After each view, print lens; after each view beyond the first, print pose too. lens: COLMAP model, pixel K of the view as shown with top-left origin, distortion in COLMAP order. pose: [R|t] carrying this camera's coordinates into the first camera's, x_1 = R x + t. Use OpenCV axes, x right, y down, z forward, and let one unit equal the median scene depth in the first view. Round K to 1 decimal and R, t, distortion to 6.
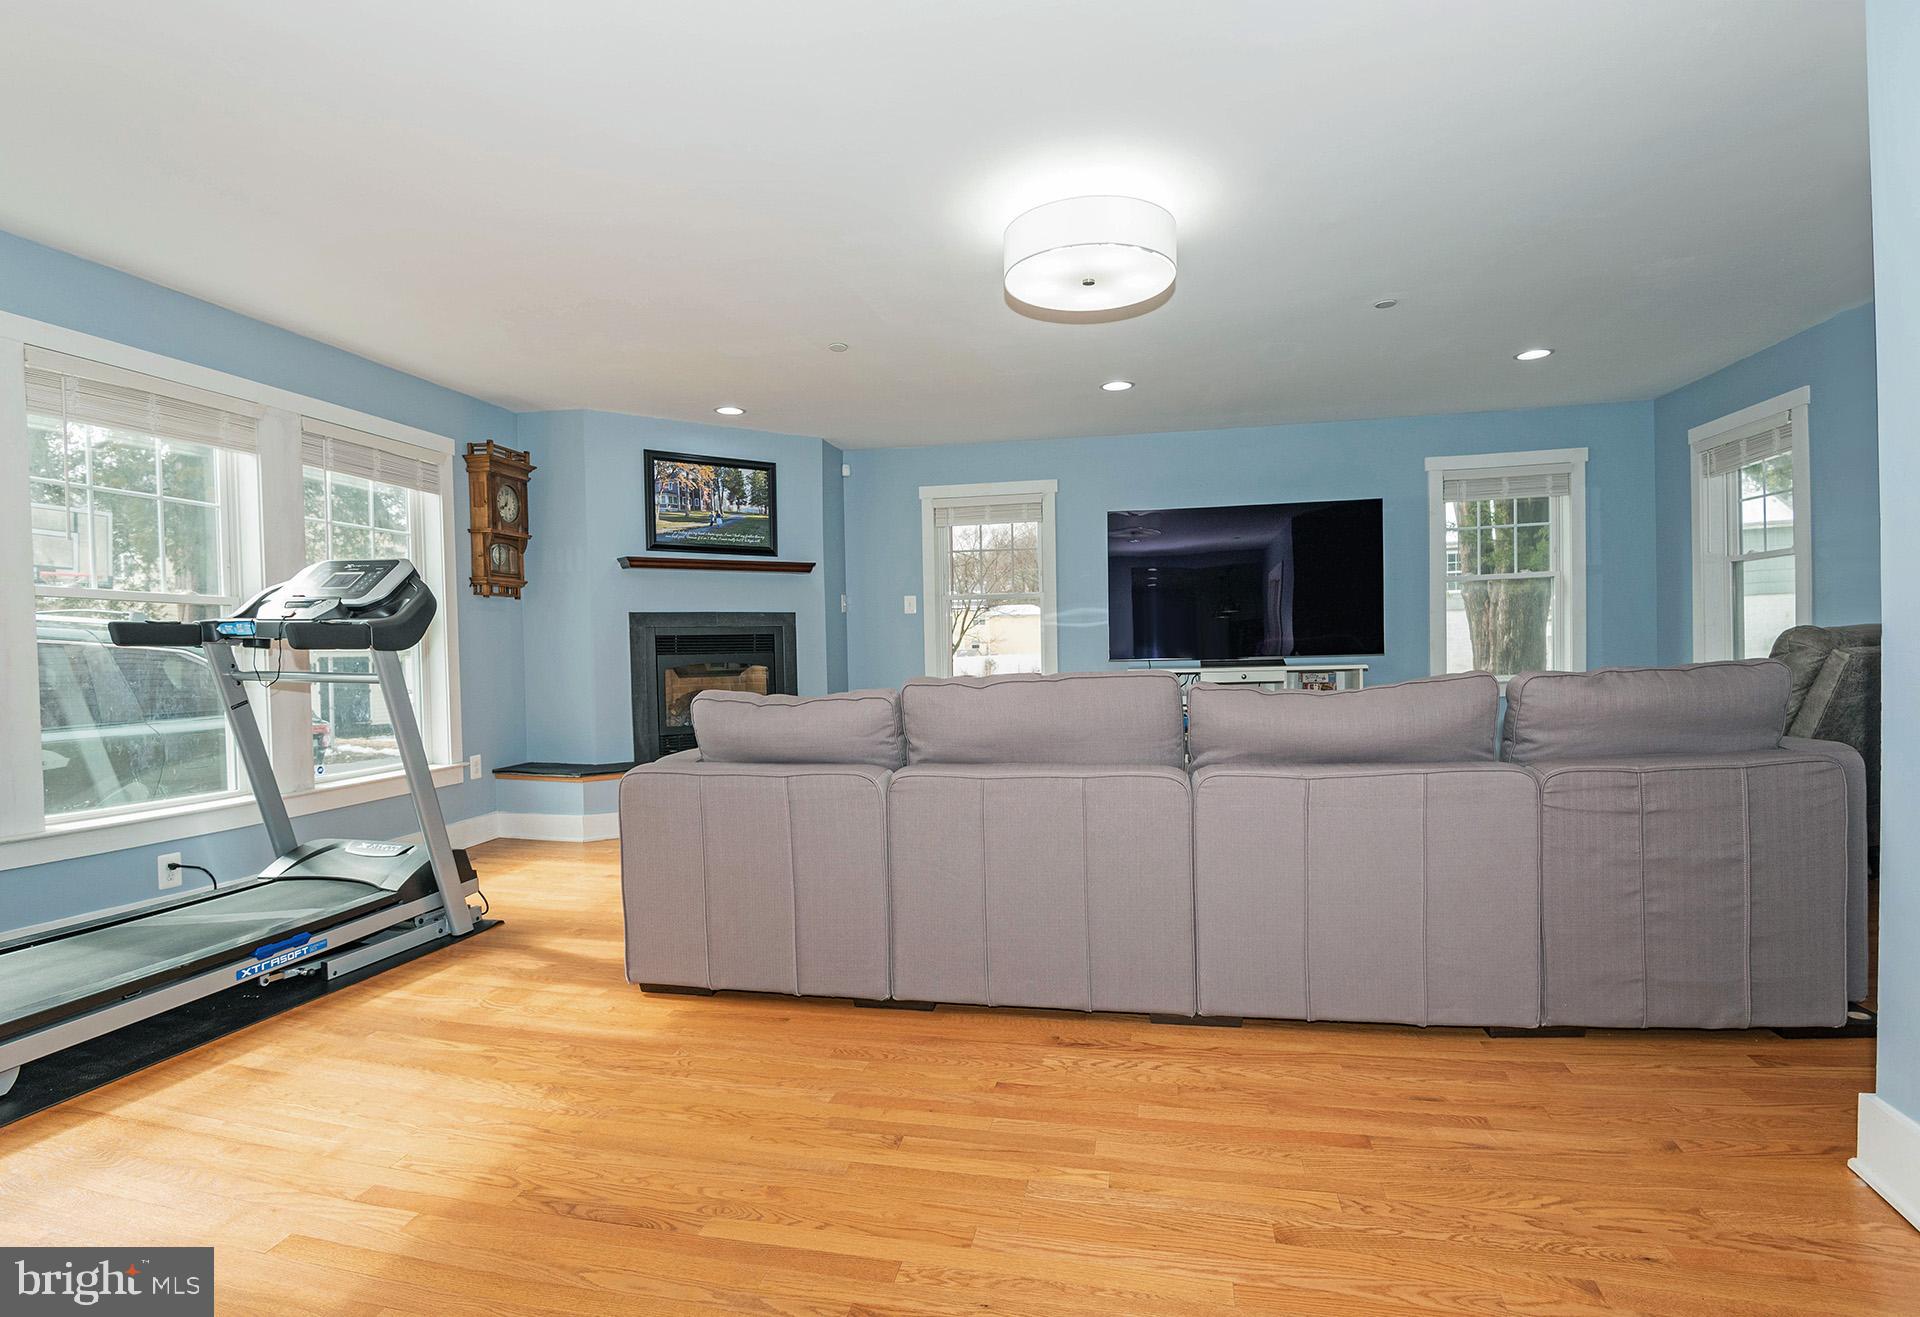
lens RADIAL K [[907.6, 0, 960.0], [0, 907.6, 658.5], [0, 0, 1]] dist [-0.037067, -0.000280]
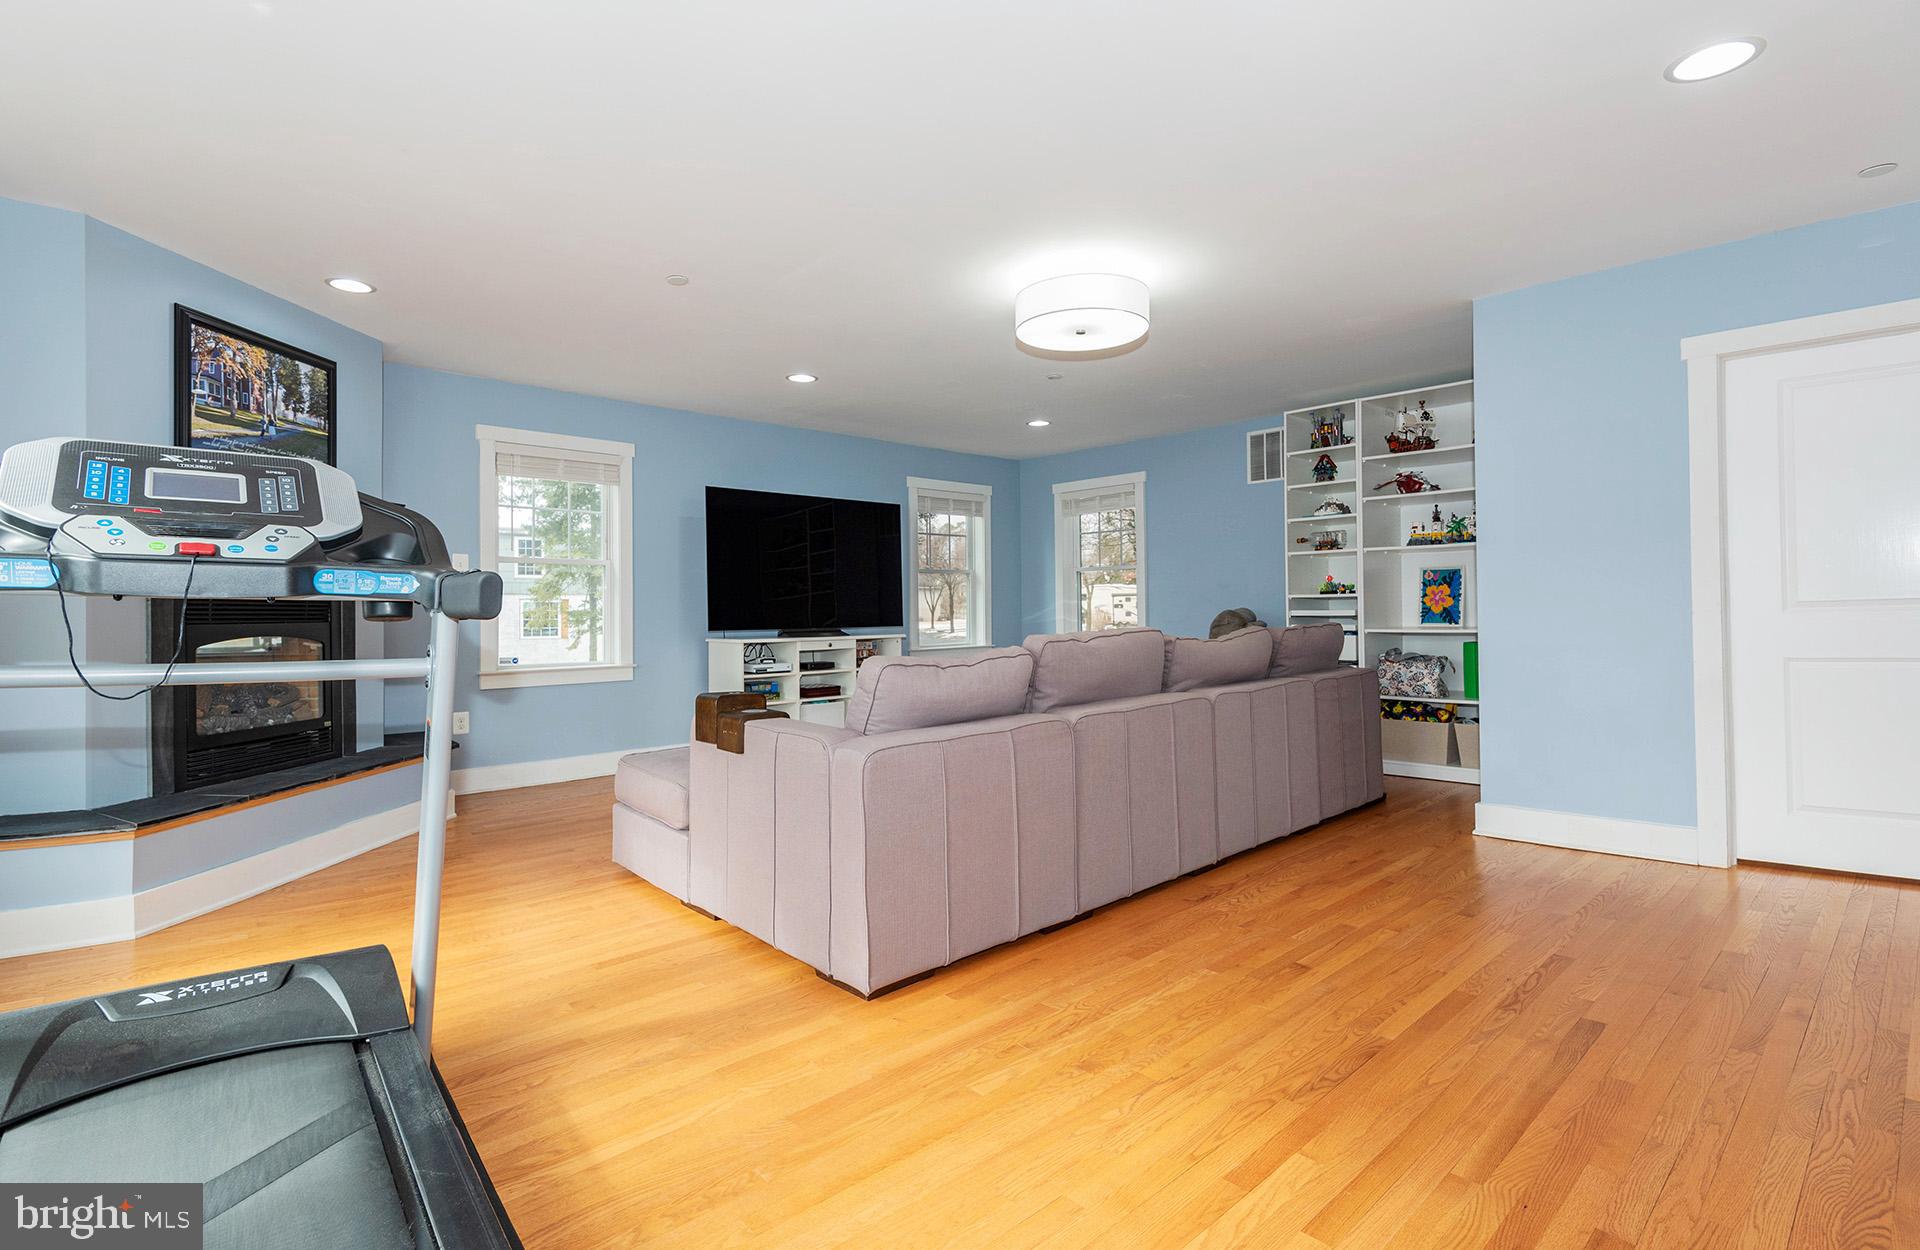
lens RADIAL K [[852.3, 0, 955.0], [0, 852.3, 595.5], [0, 0, 1]] dist [0.022830, -0.038169]
pose [[0.587183, 0.024616, 0.809080, -0.497354], [-0.000893, 0.999557, -0.029763, -0.007106], [-0.809454, 0.016754, 0.586945, 0.202941]]
